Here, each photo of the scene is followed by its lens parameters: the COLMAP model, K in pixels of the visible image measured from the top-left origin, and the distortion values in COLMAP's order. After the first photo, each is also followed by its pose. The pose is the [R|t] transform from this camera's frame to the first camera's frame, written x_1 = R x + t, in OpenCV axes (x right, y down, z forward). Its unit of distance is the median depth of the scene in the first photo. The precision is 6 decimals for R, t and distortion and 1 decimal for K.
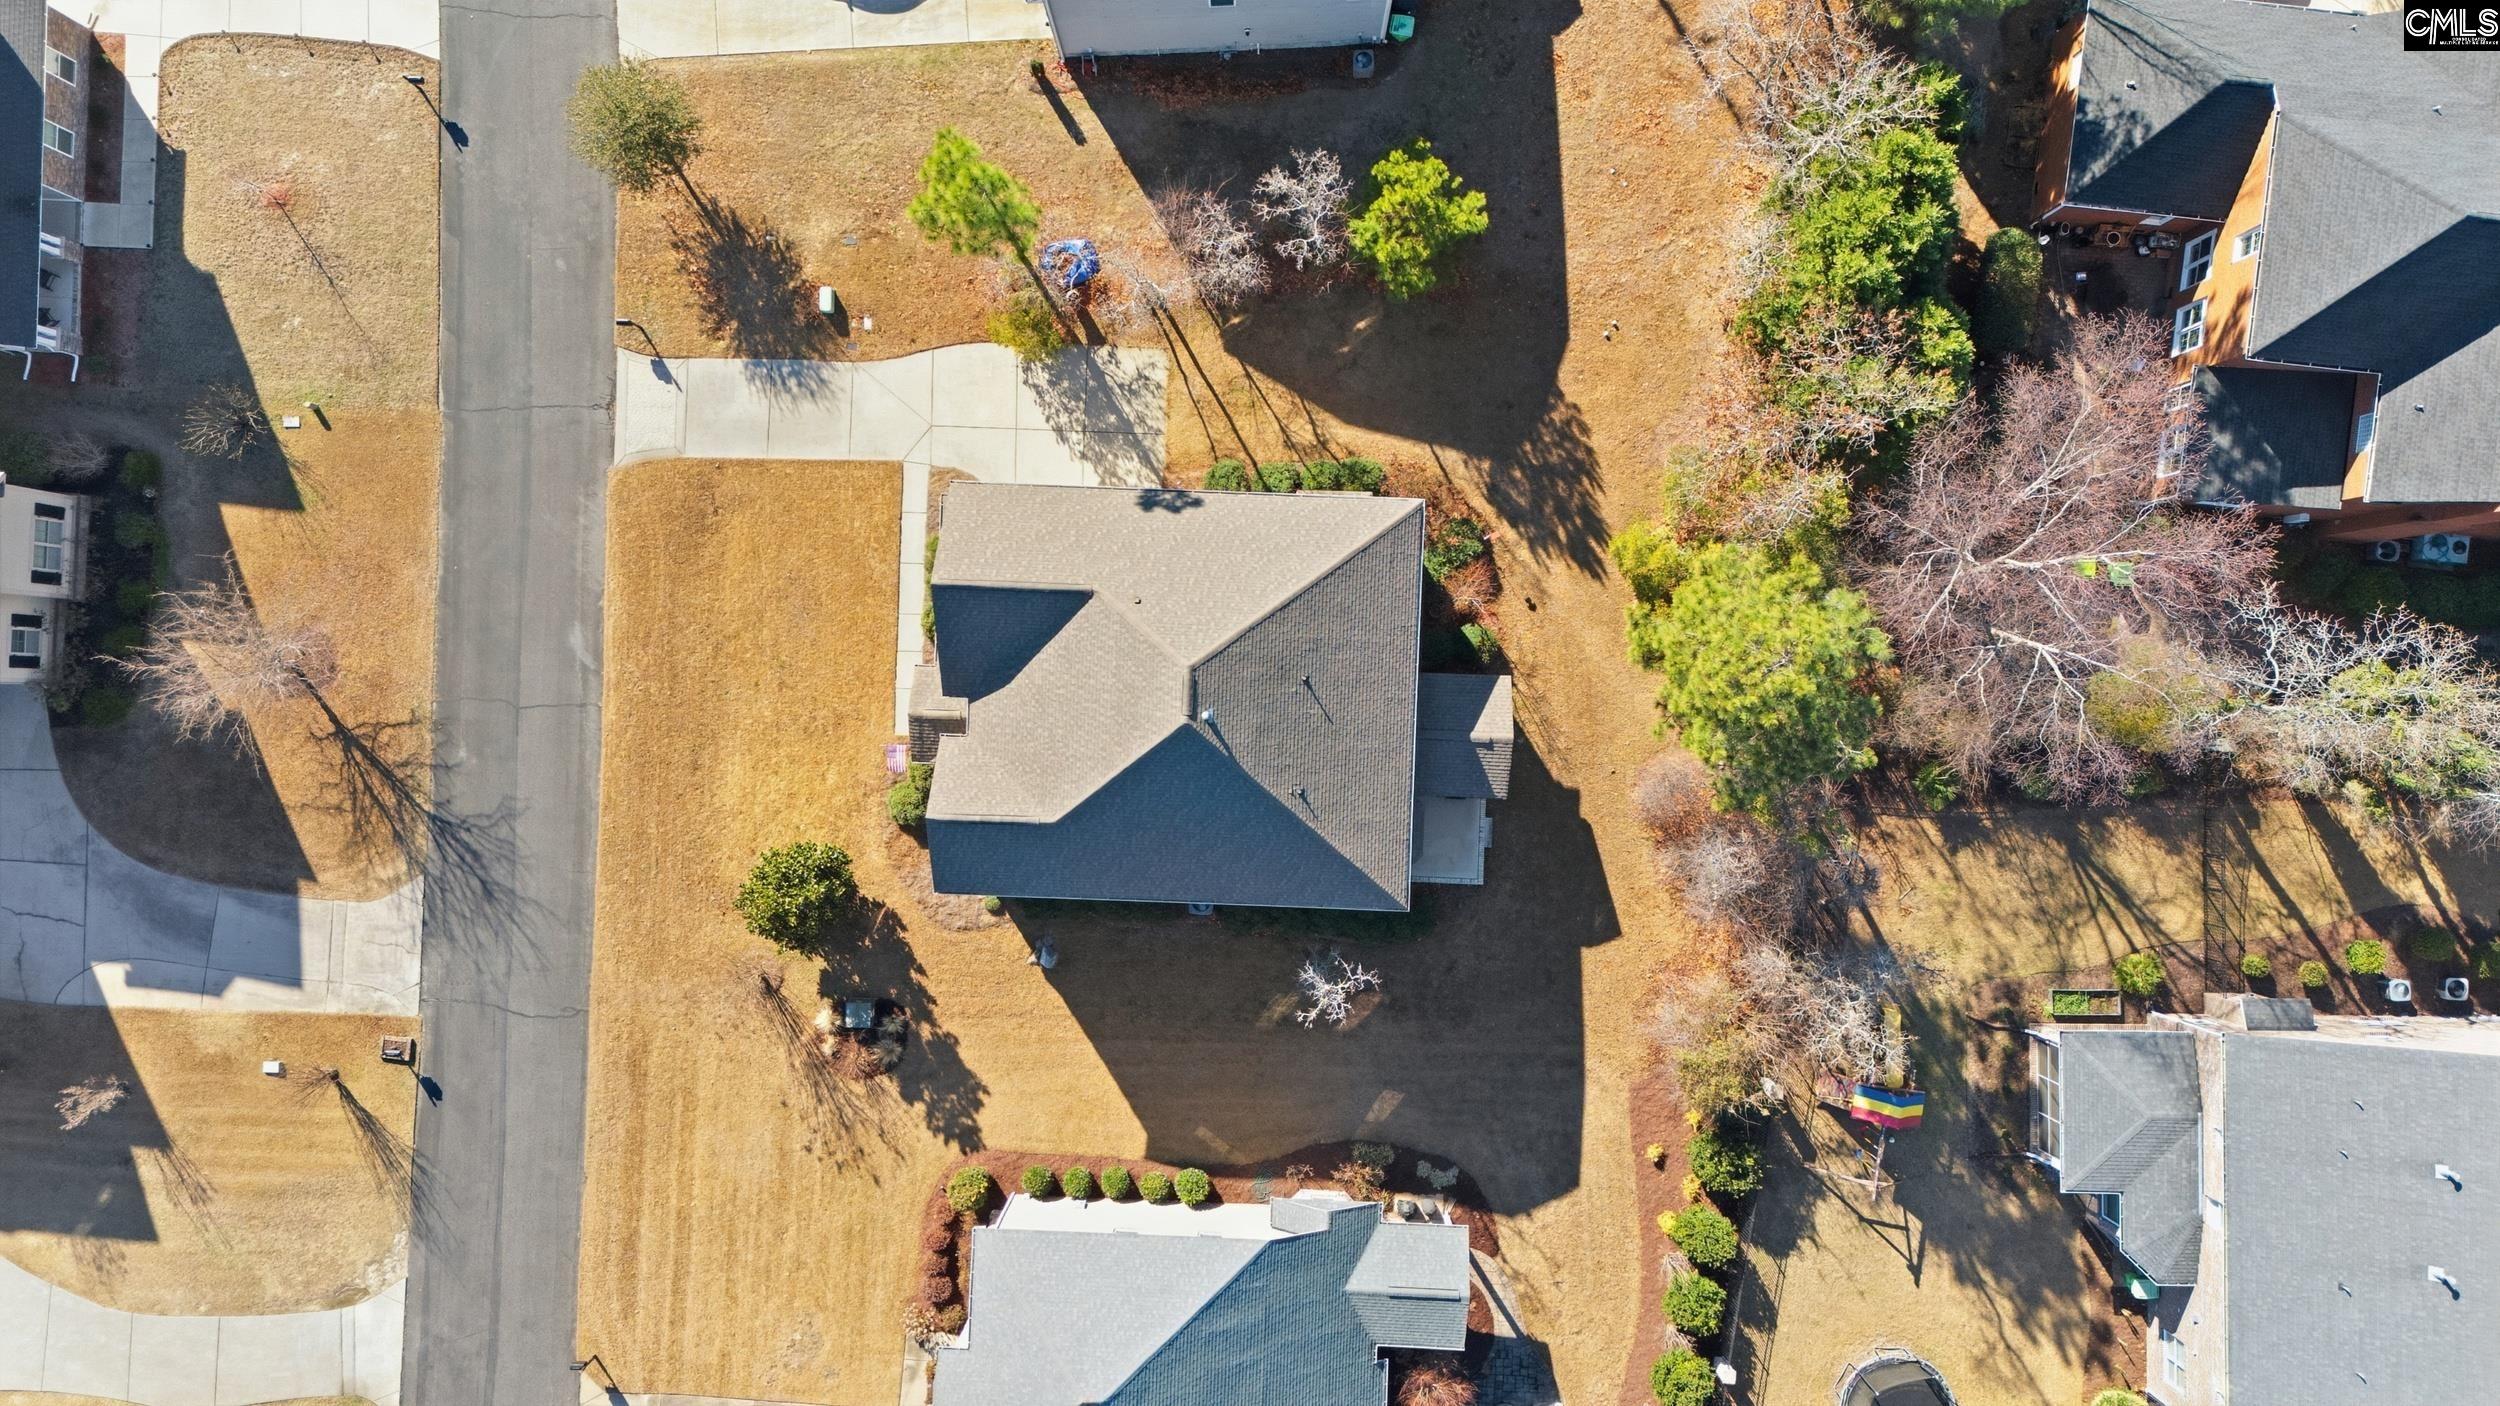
lens RADIAL K [[1845.2, 0, 1250.0], [0, 1845.2, 703.0], [0, 0, 1]] dist [0.029571, -0.002989]
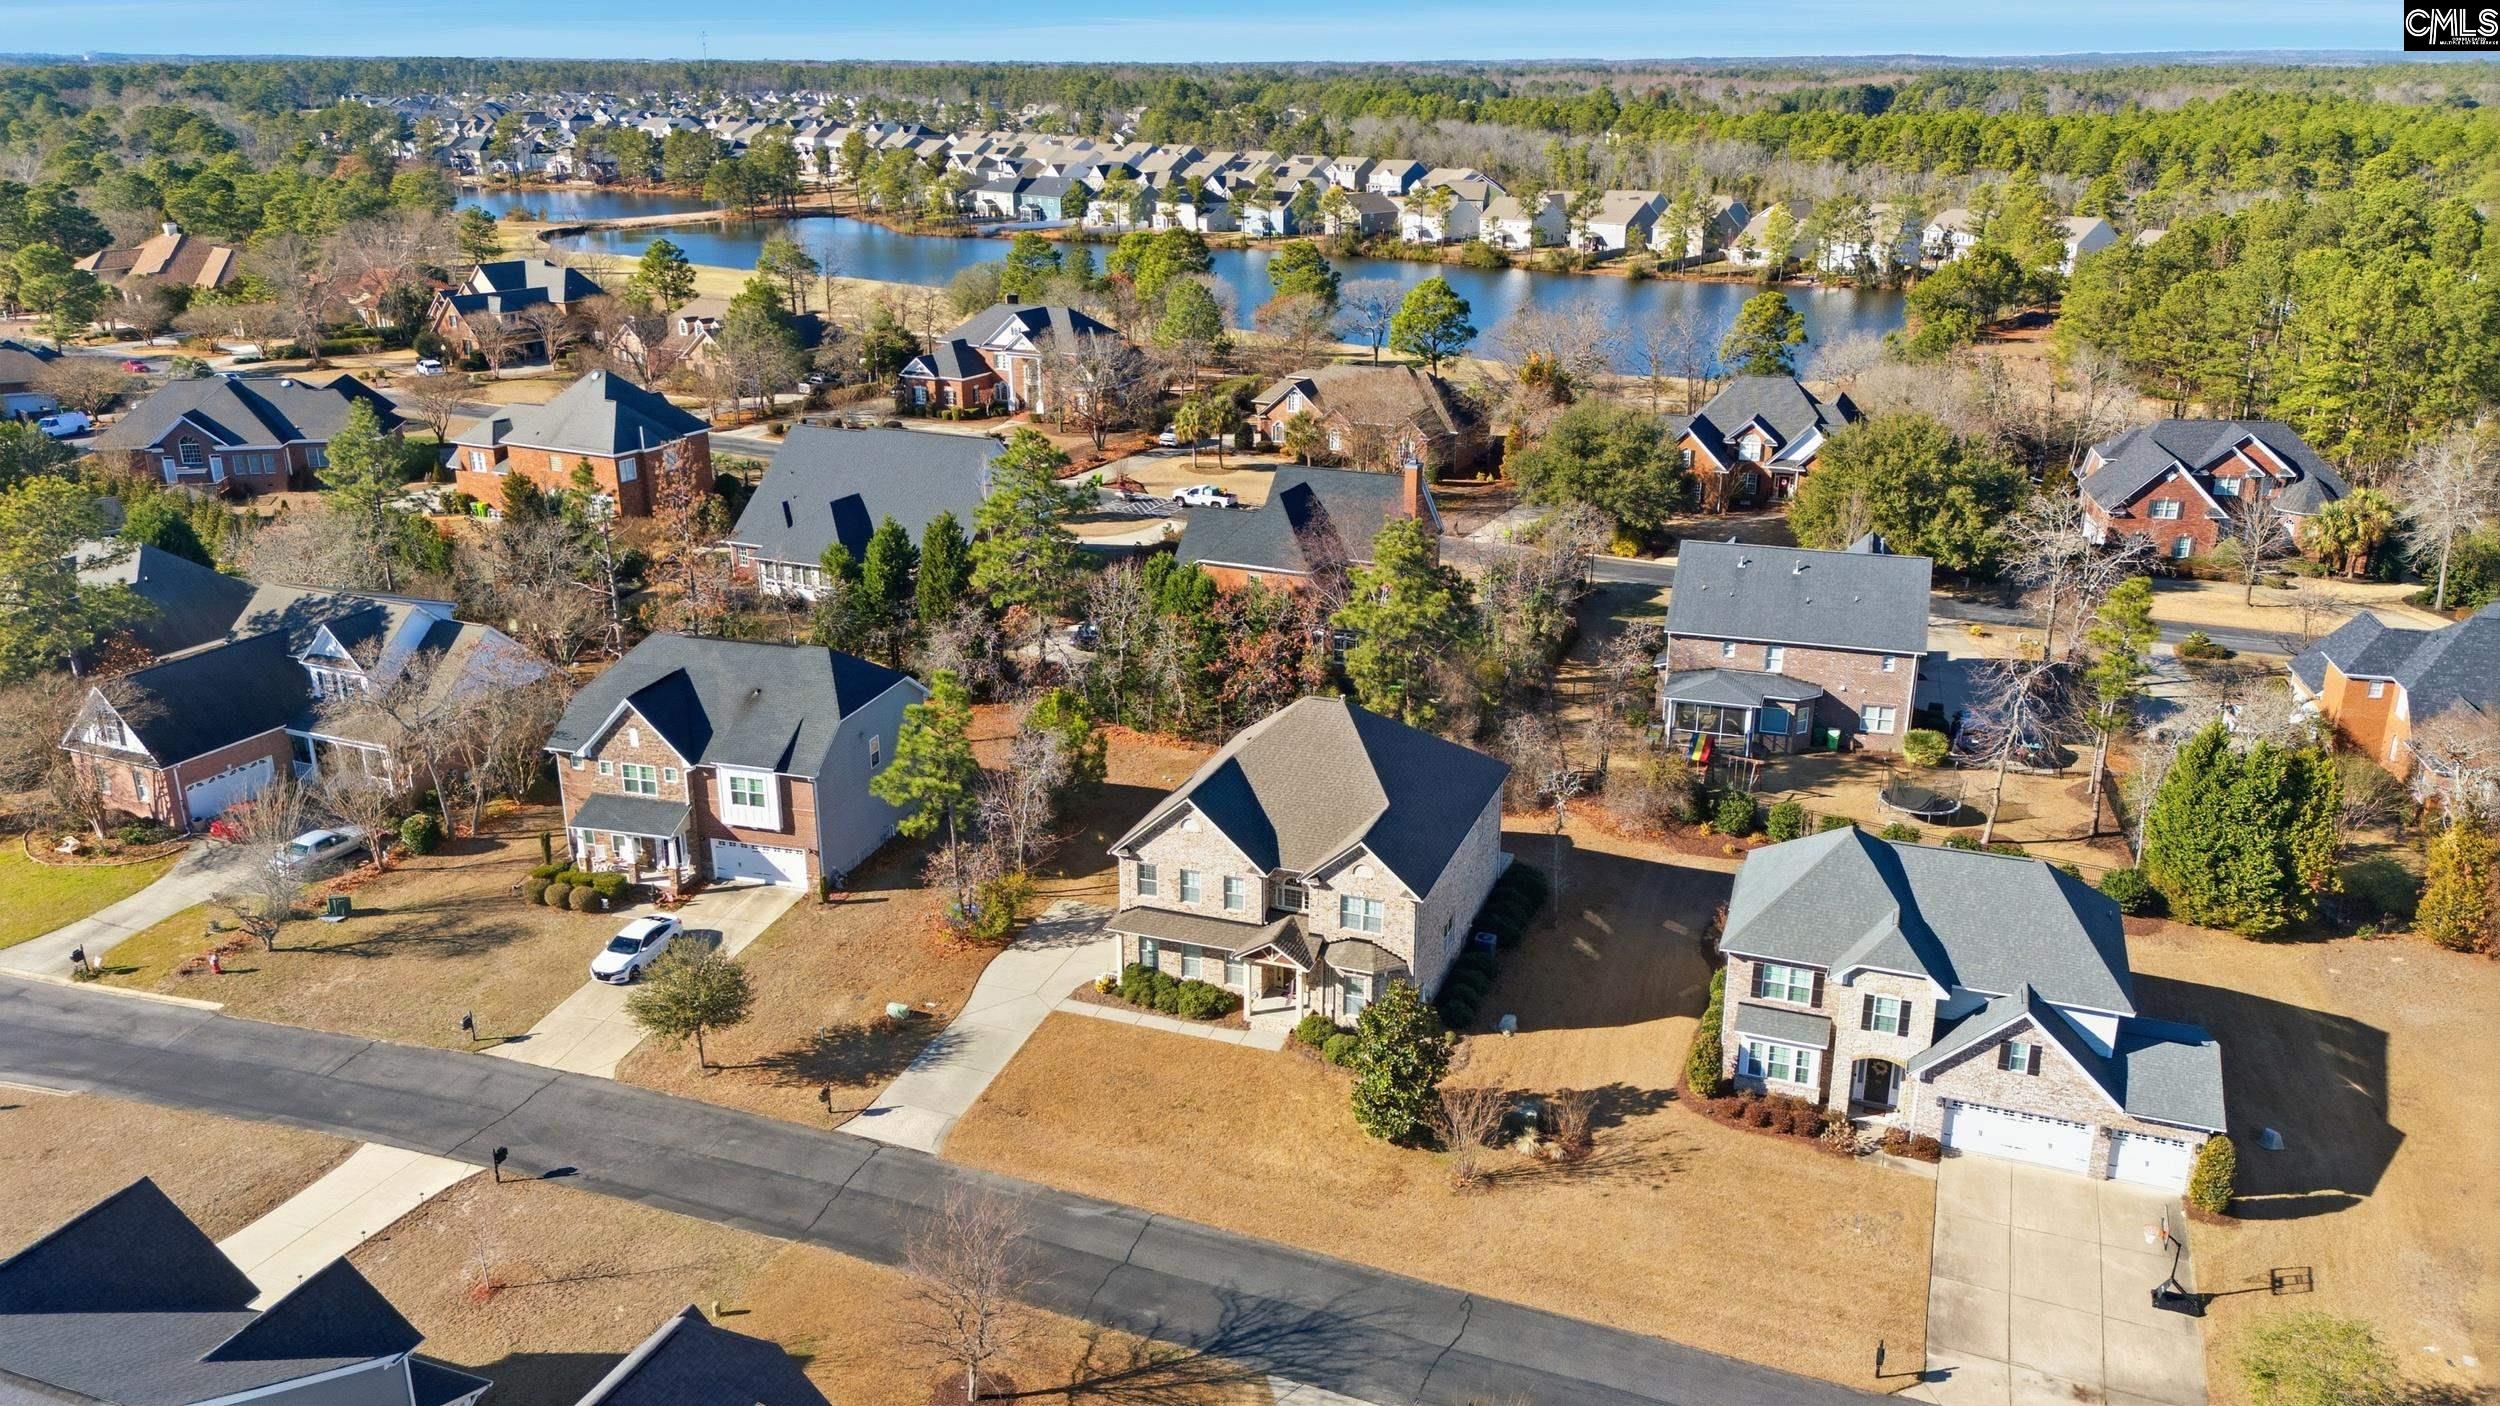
lens RADIAL K [[1810.2, 0, 1261.8], [0, 1810.2, 692.3], [0, 0, 1]] dist [0.064338, -0.064147]
pose [[0.309788, -0.296022, 0.903550, -1.095707], [0.950678, 0.111977, -0.289260, 0.292521], [-0.015550, 0.948595, 0.316111, 0.454863]]
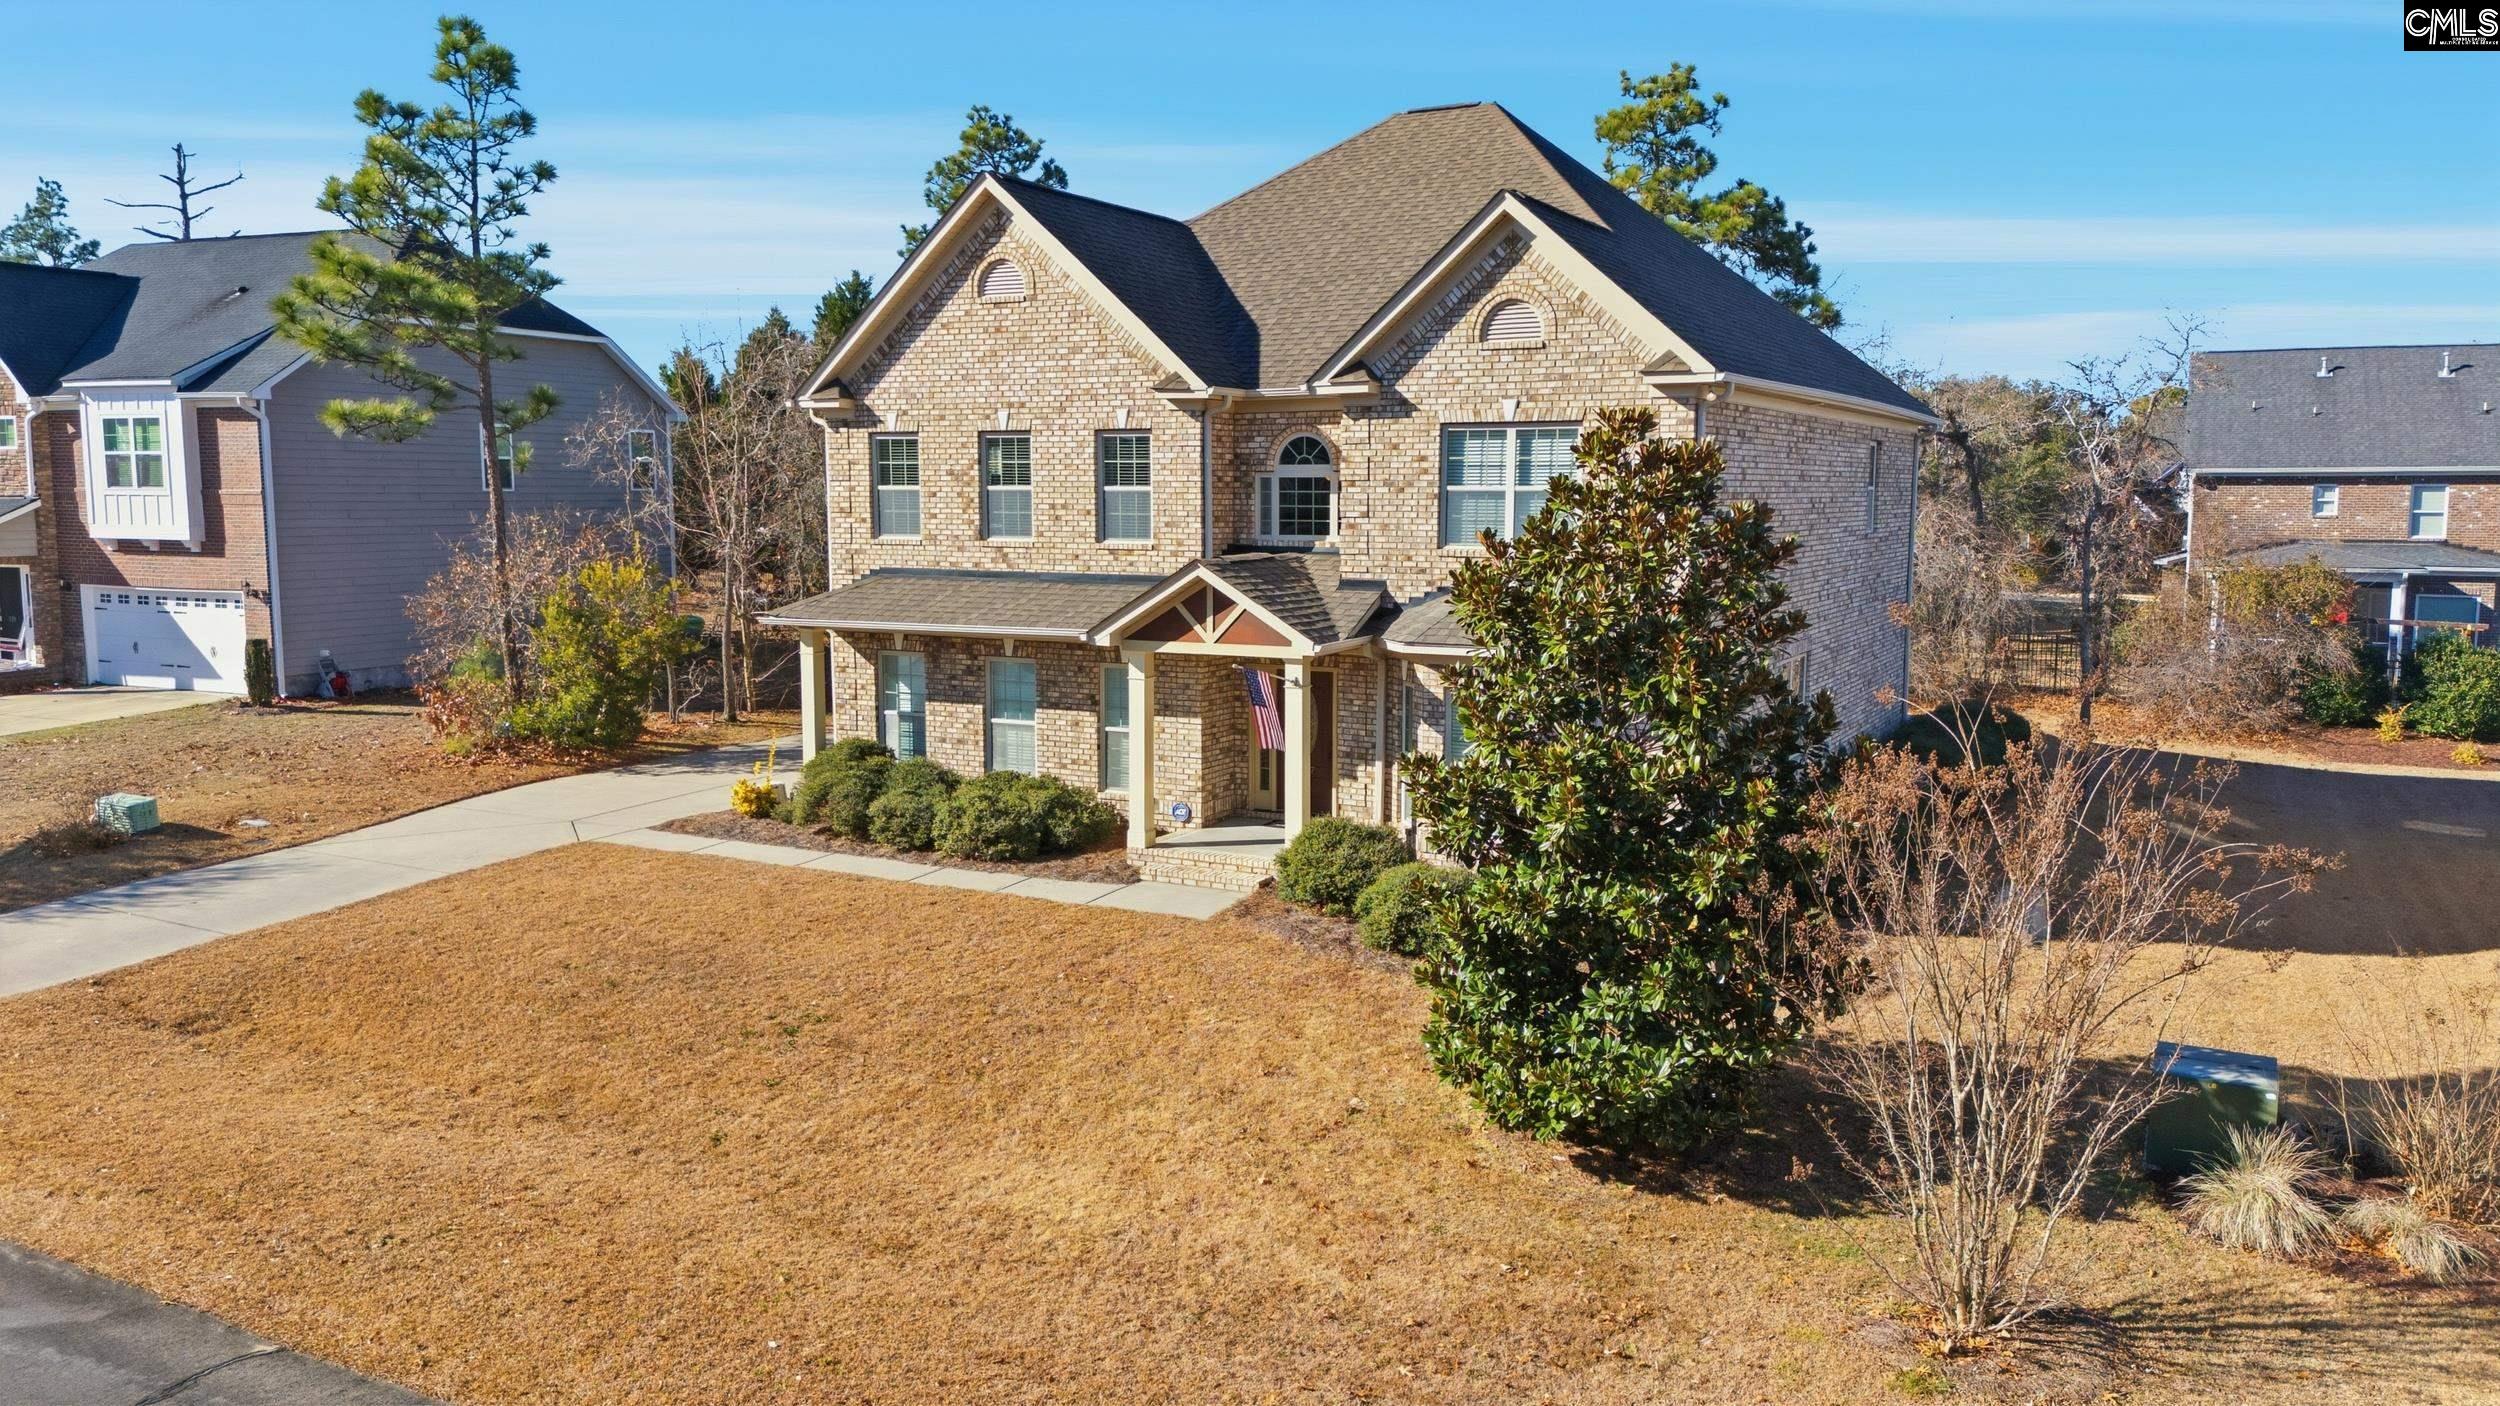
lens RADIAL K [[1845.2, 0, 1250.0], [0, 1845.2, 703.0], [0, 0, 1]] dist [0.029571, -0.002989]
pose [[0.444586, -0.098901, 0.890260, -0.463355], [0.895623, 0.064868, -0.440058, 0.159007], [-0.014227, 0.992981, 0.117417, 0.918153]]
